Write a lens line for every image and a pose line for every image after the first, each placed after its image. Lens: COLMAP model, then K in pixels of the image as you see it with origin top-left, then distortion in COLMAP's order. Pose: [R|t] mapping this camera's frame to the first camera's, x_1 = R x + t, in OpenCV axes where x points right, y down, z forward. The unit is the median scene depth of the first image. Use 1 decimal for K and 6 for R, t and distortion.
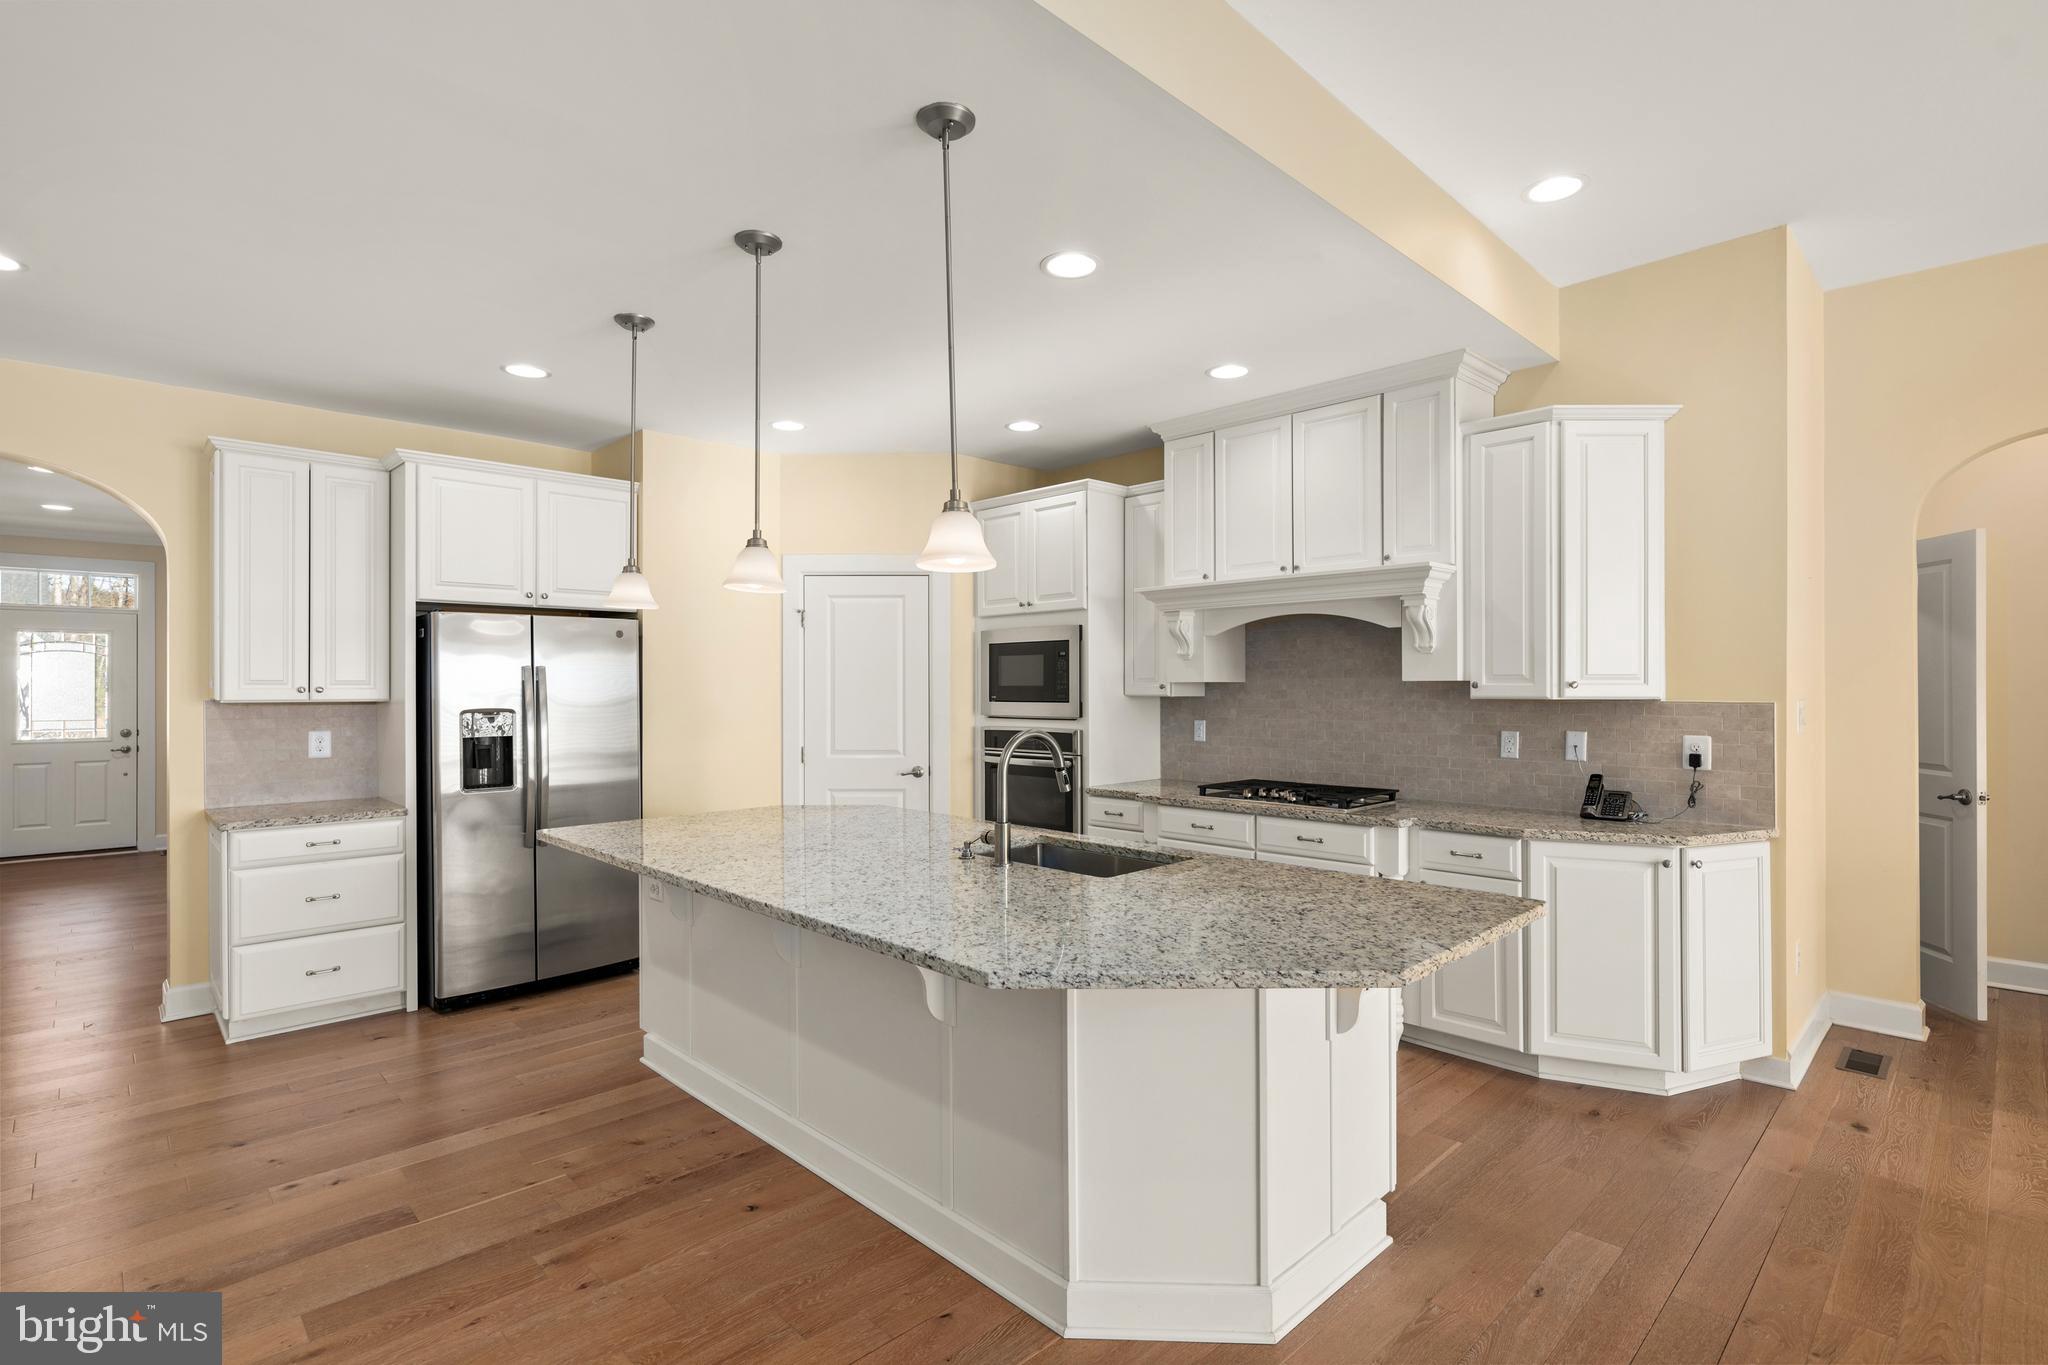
lens RADIAL K [[982.8, 0, 1044.5], [0, 982.8, 689.9], [0, 0, 1]] dist [-0.000849, -0.000929]
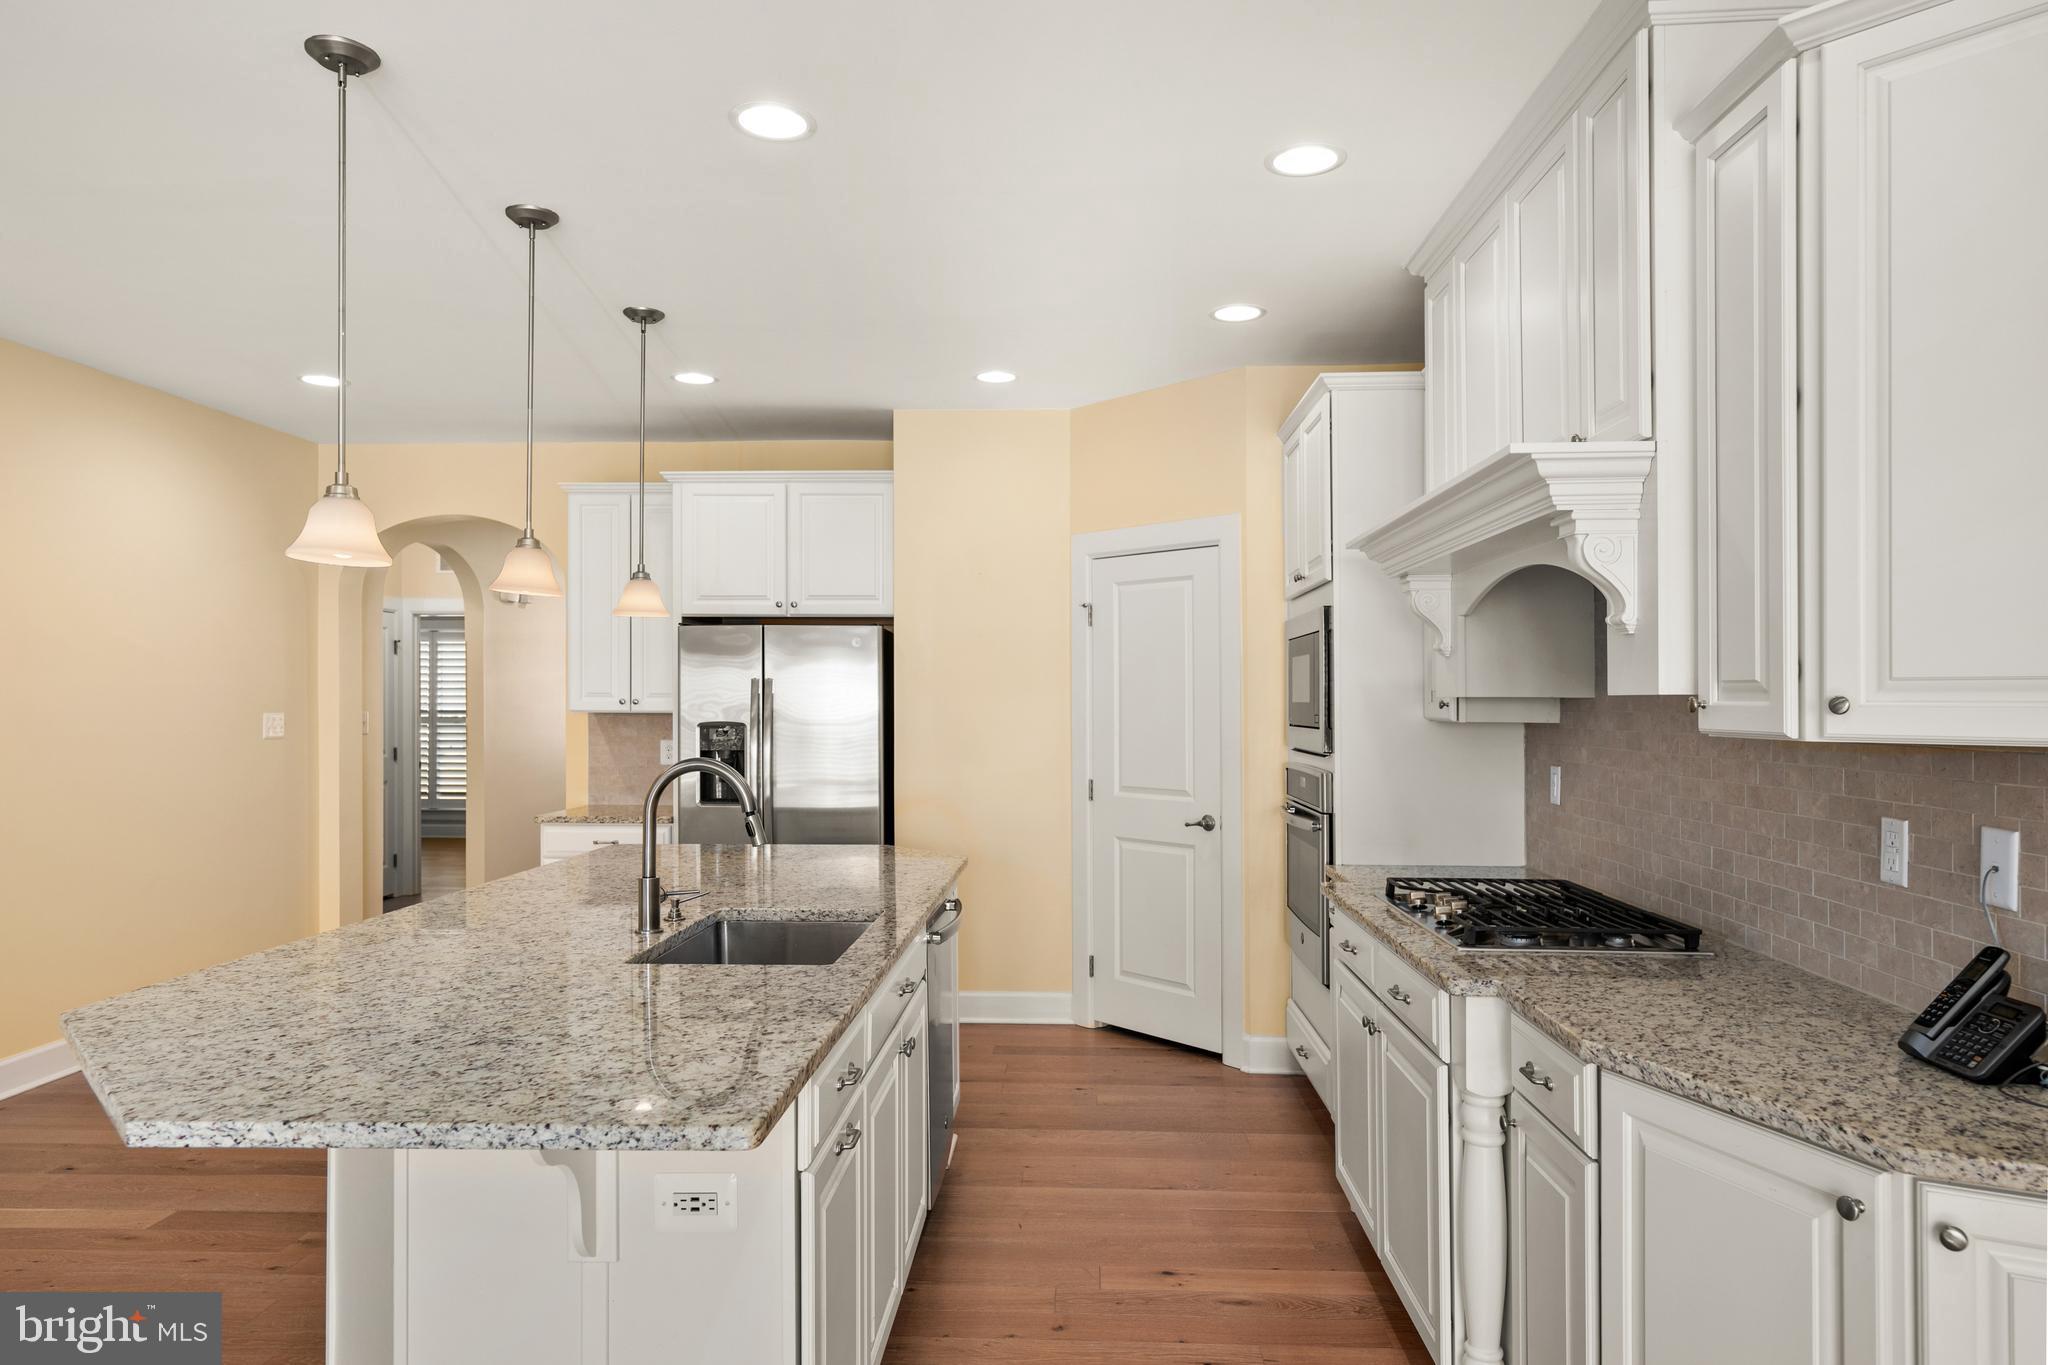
lens RADIAL K [[1268.2, 0, 1008.3], [0, 1268.2, 681.5], [0, 0, 1]] dist [0.002569, -0.000824]
pose [[0.679921, -0.006395, -0.733257, 0.543823], [-0.009199, 0.999809, -0.017250, -0.002114], [0.733227, 0.018474, 0.679732, 0.326290]]
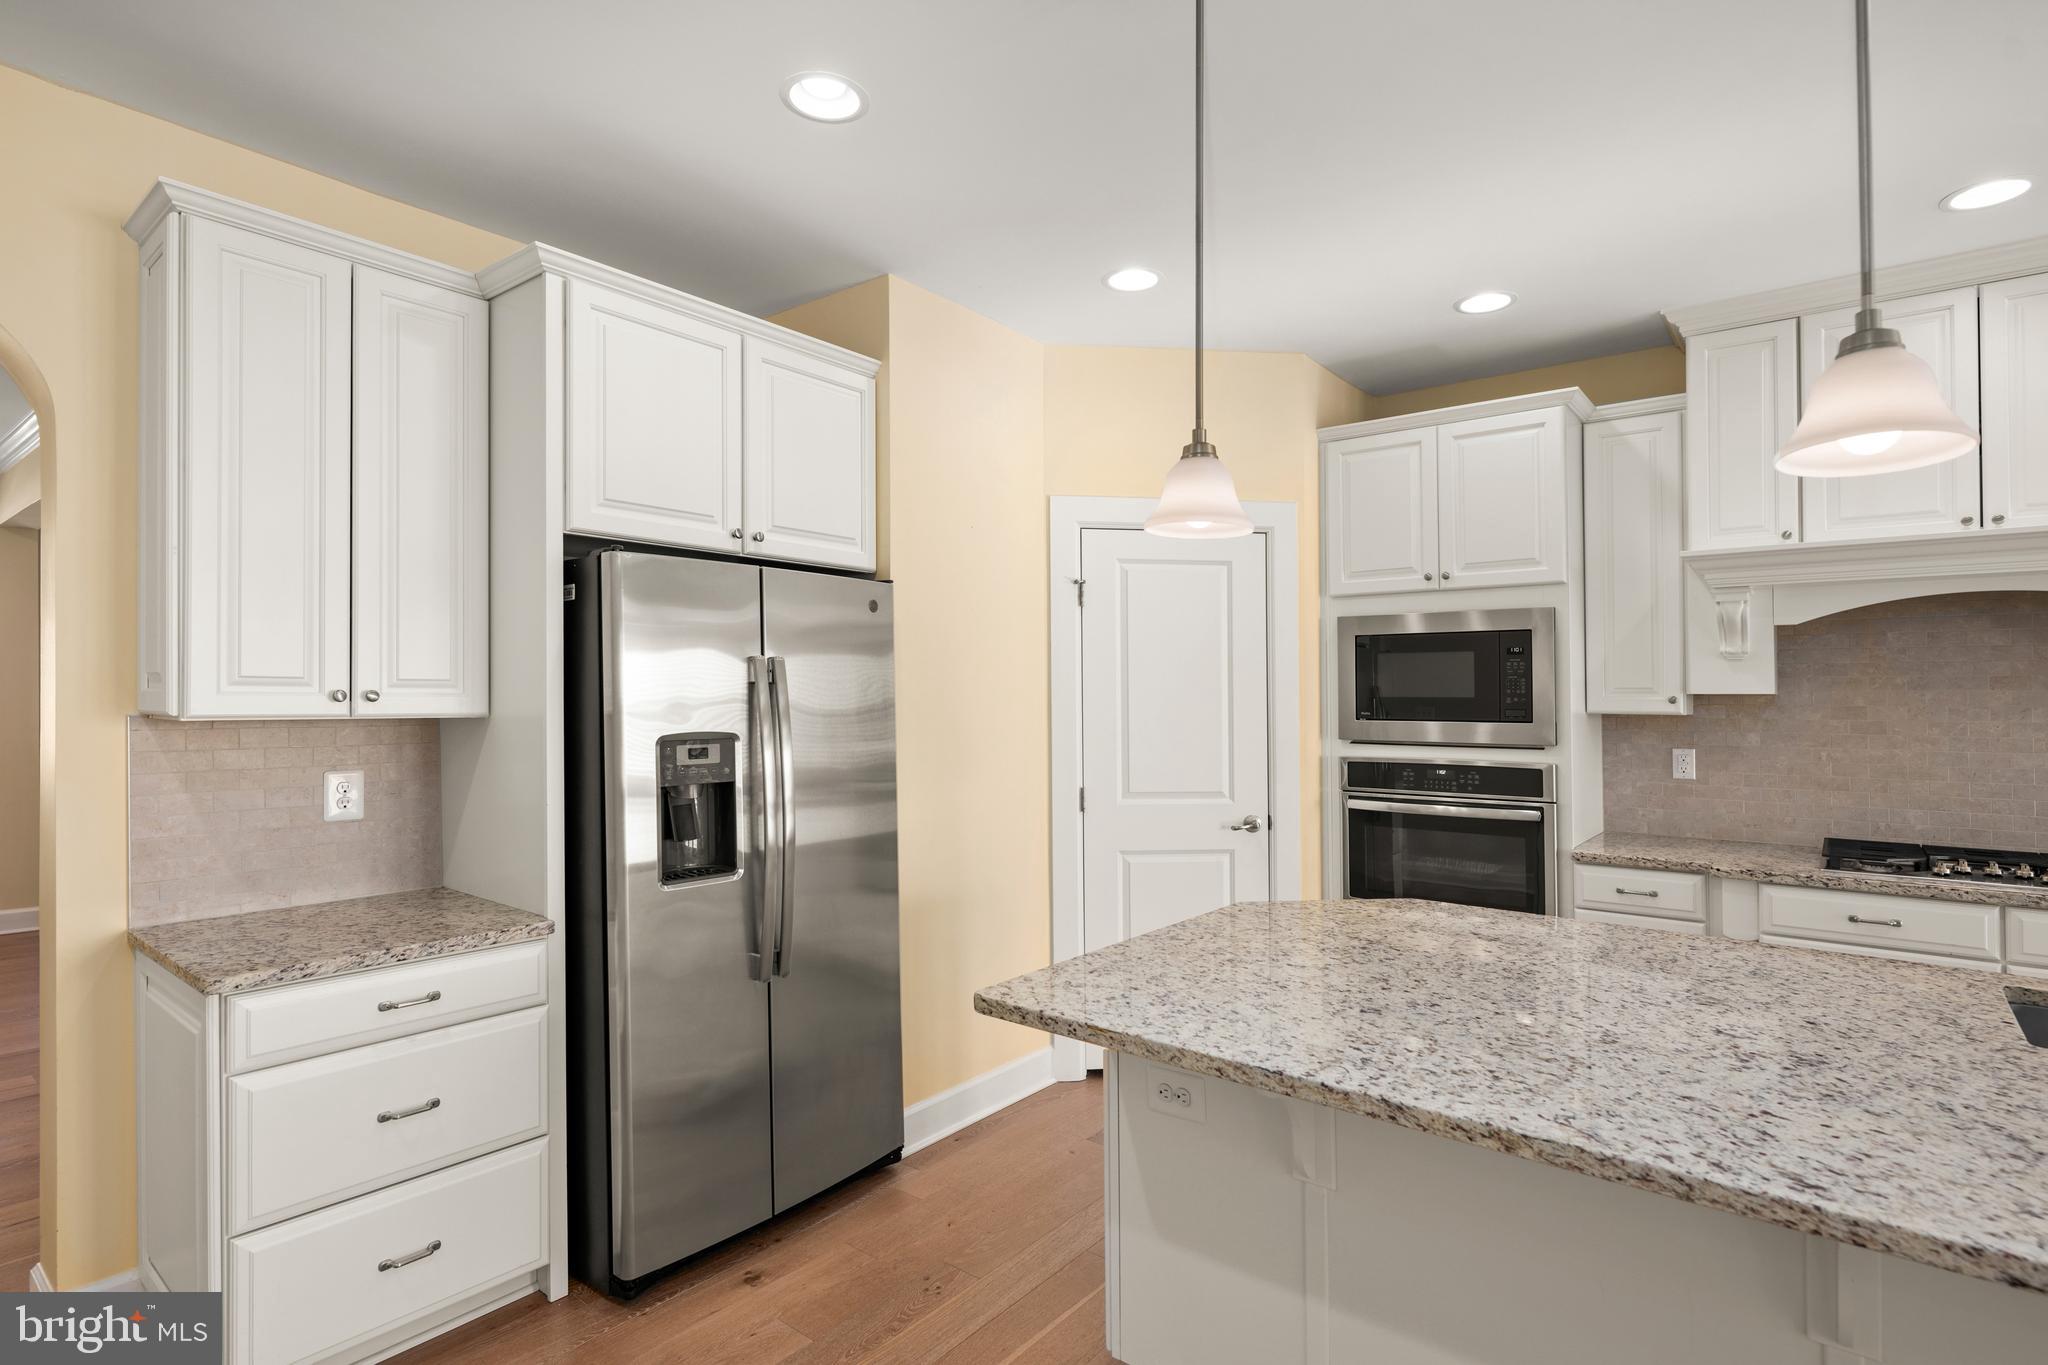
lens RADIAL K [[982.8, 0, 1033.9], [0, 982.8, 703.1], [0, 0, 1]] dist [-0.000849, -0.000929]
pose [[0.991868, 0.006260, 0.127114, -0.439466], [-0.006494, 0.999978, 0.001427, 0.000622], [-0.127102, -0.002241, 0.991887, 0.419373]]
